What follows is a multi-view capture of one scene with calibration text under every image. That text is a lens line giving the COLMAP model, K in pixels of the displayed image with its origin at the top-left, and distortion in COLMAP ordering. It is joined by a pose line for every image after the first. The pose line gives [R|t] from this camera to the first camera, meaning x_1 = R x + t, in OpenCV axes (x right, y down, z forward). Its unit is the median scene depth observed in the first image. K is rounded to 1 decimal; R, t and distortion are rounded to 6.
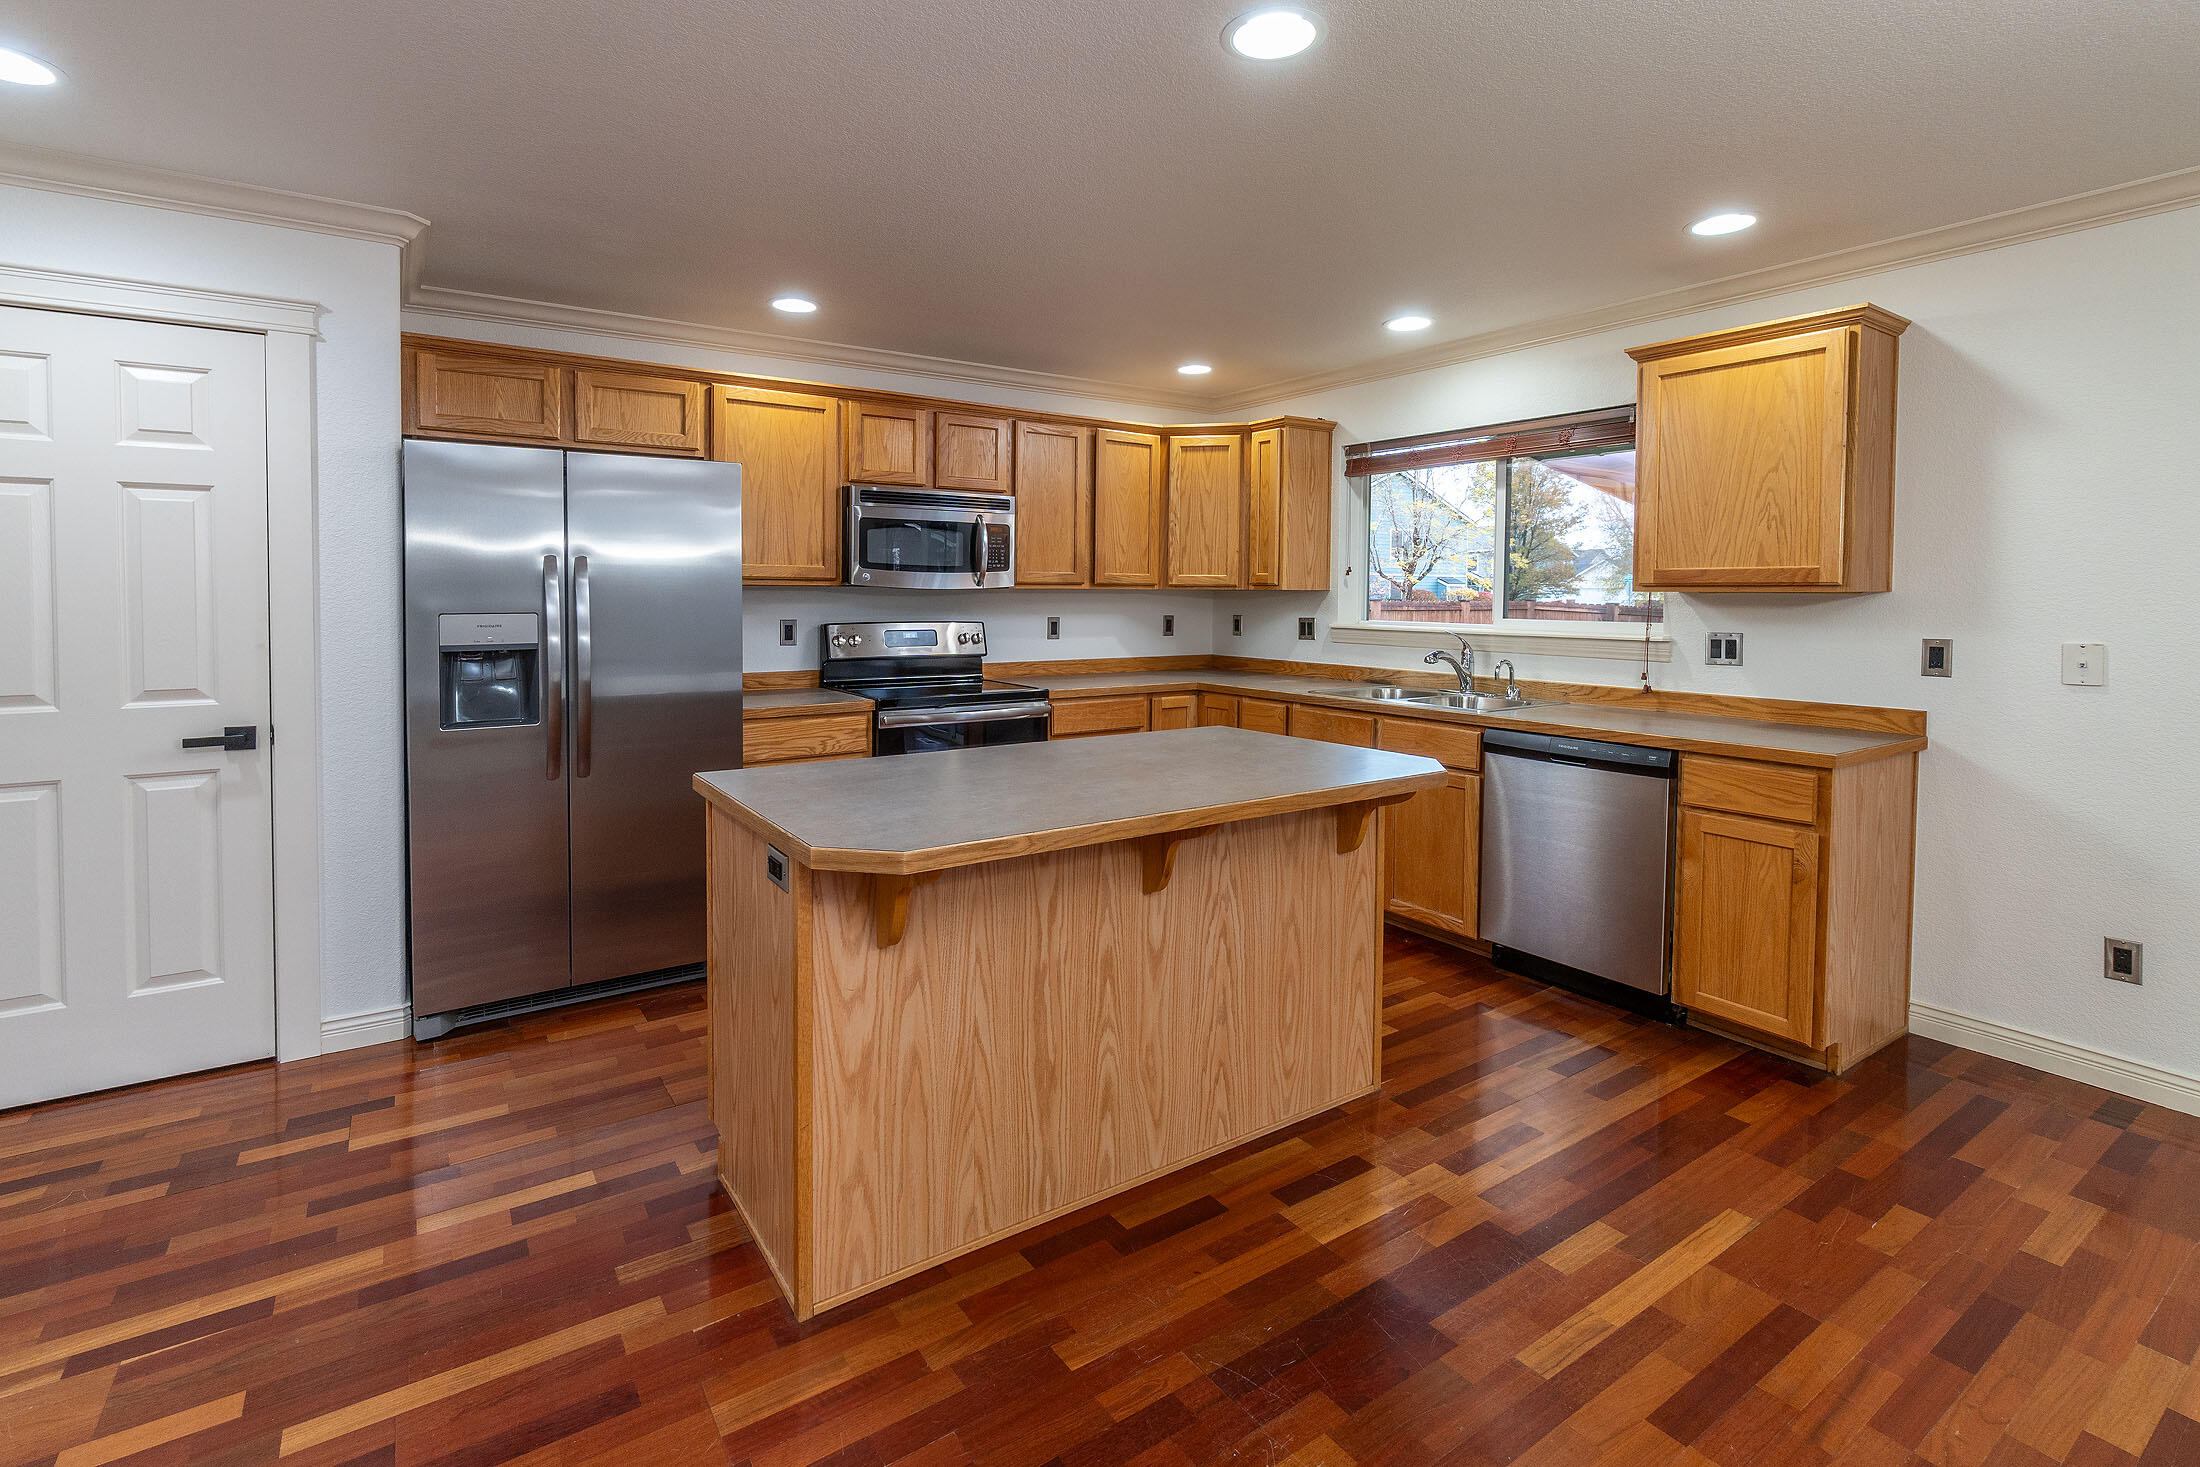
lens RADIAL K [[1013.3, 0, 1100.0], [0, 1013.3, 733.5], [0, 0, 1]] dist [0.001709, -0.000102]
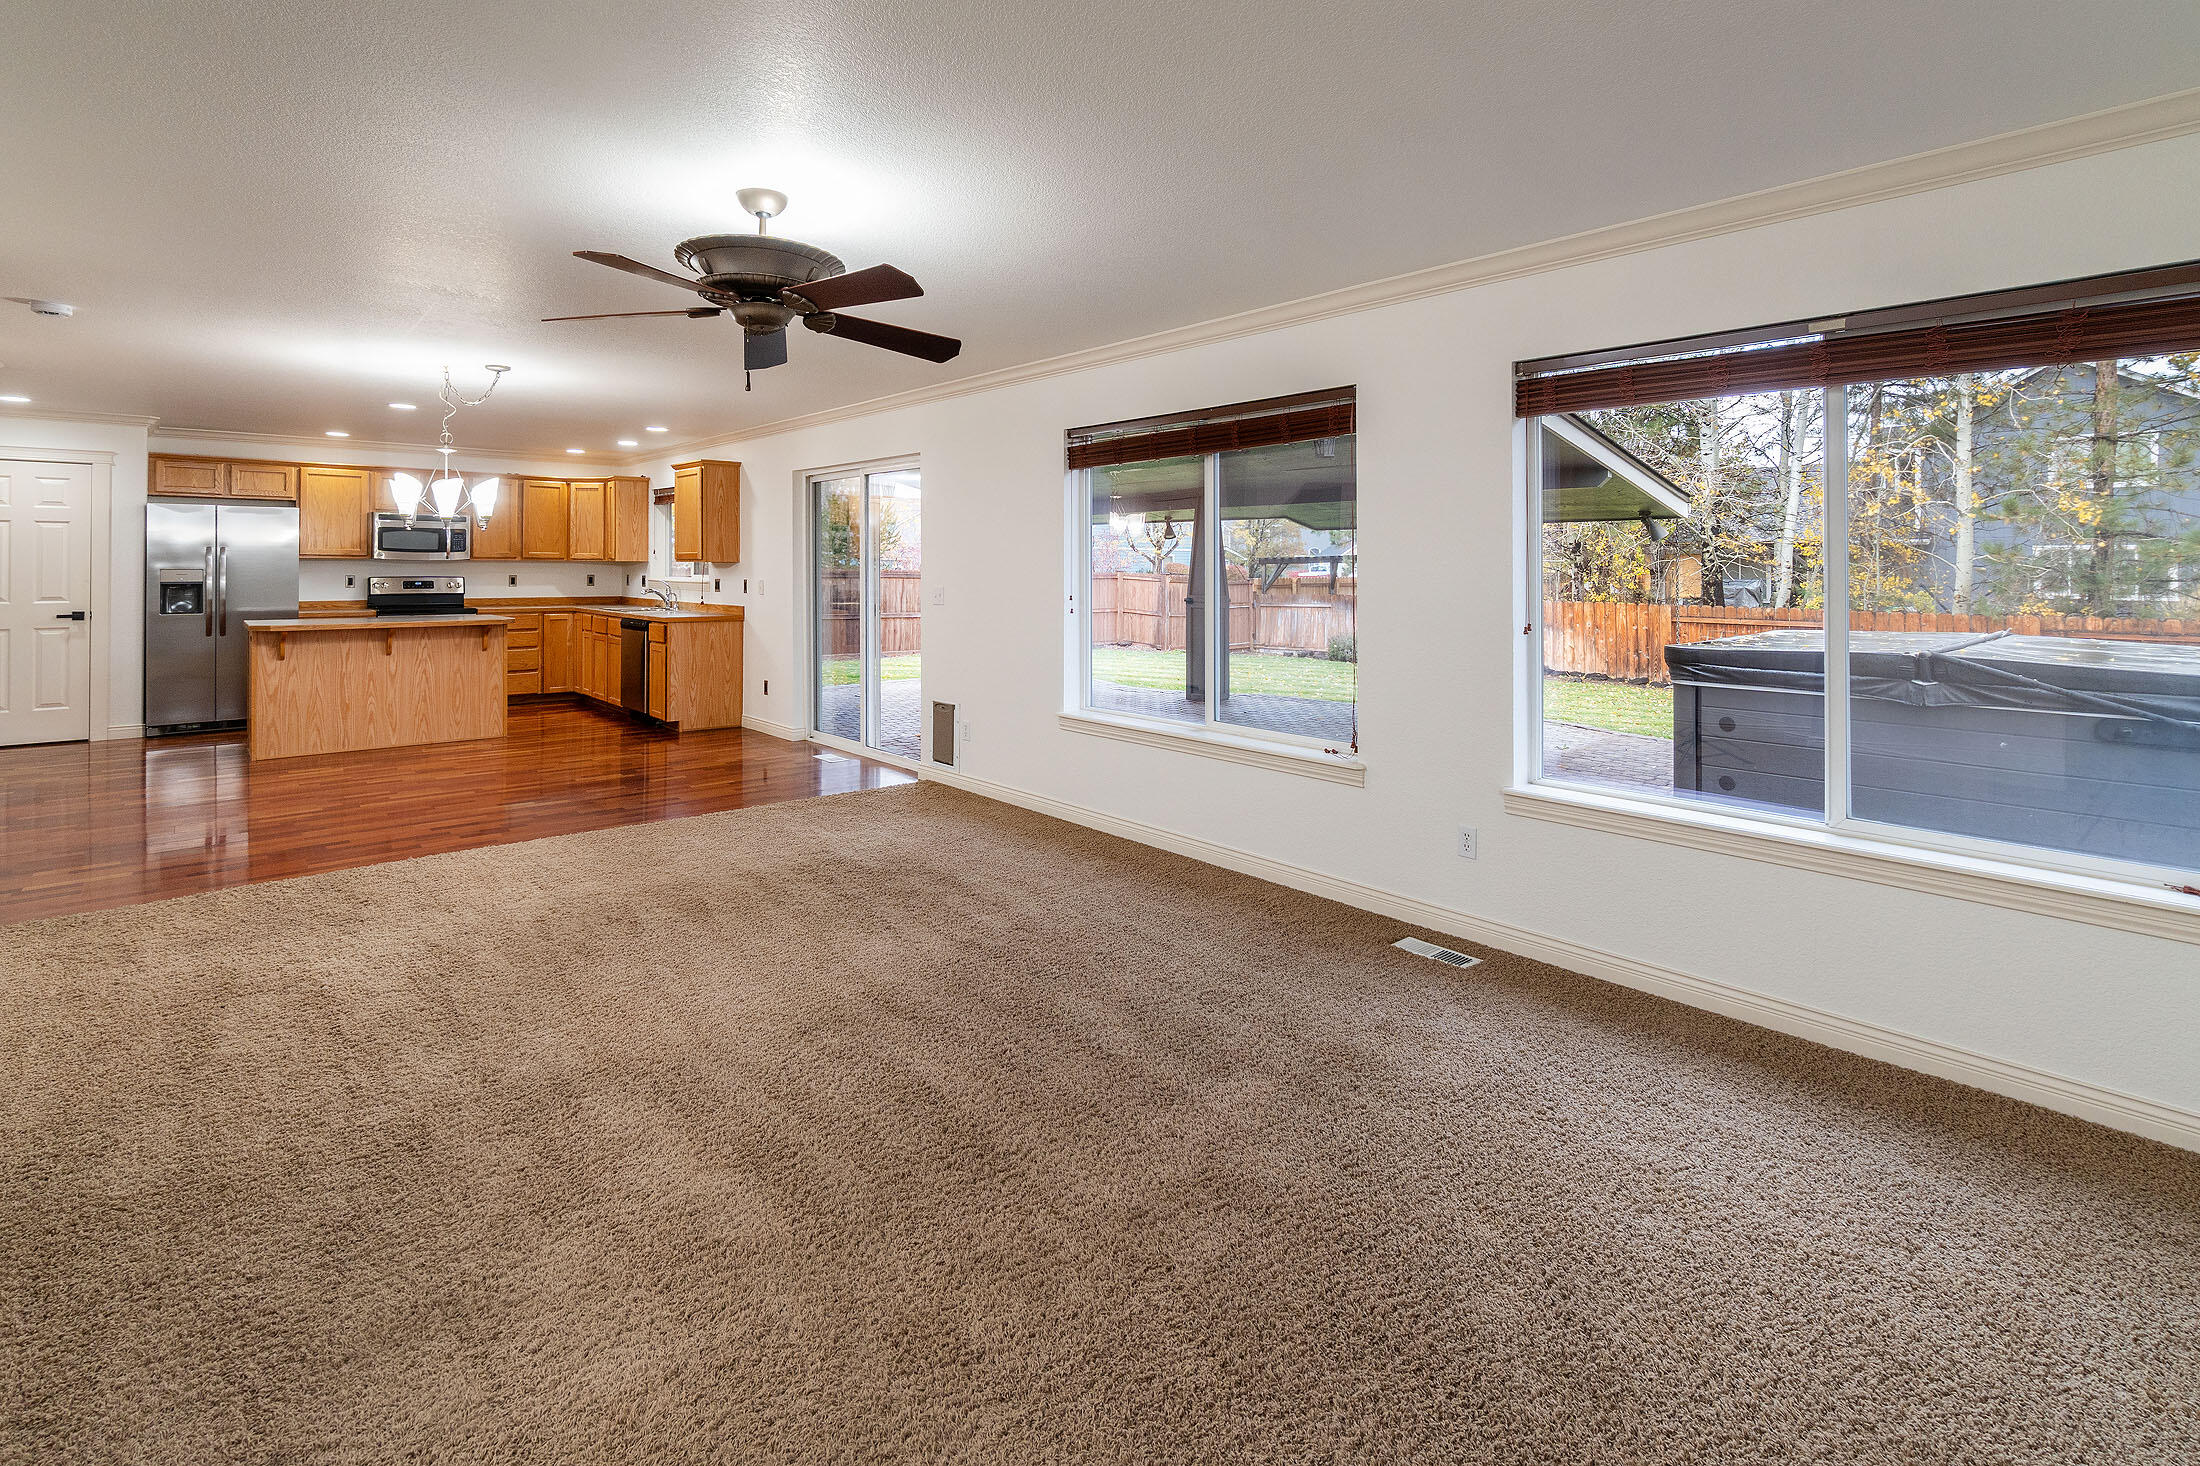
lens RADIAL K [[989.0, 0, 982.5], [0, 989.0, 664.1], [0, 0, 1]] dist [-0.001991, -0.000110]
pose [[0.996590, -0.007177, 0.082200, 1.052047], [0.010317, 0.999230, -0.037845, 0.204700], [-0.081865, 0.038564, 0.995897, -1.428232]]
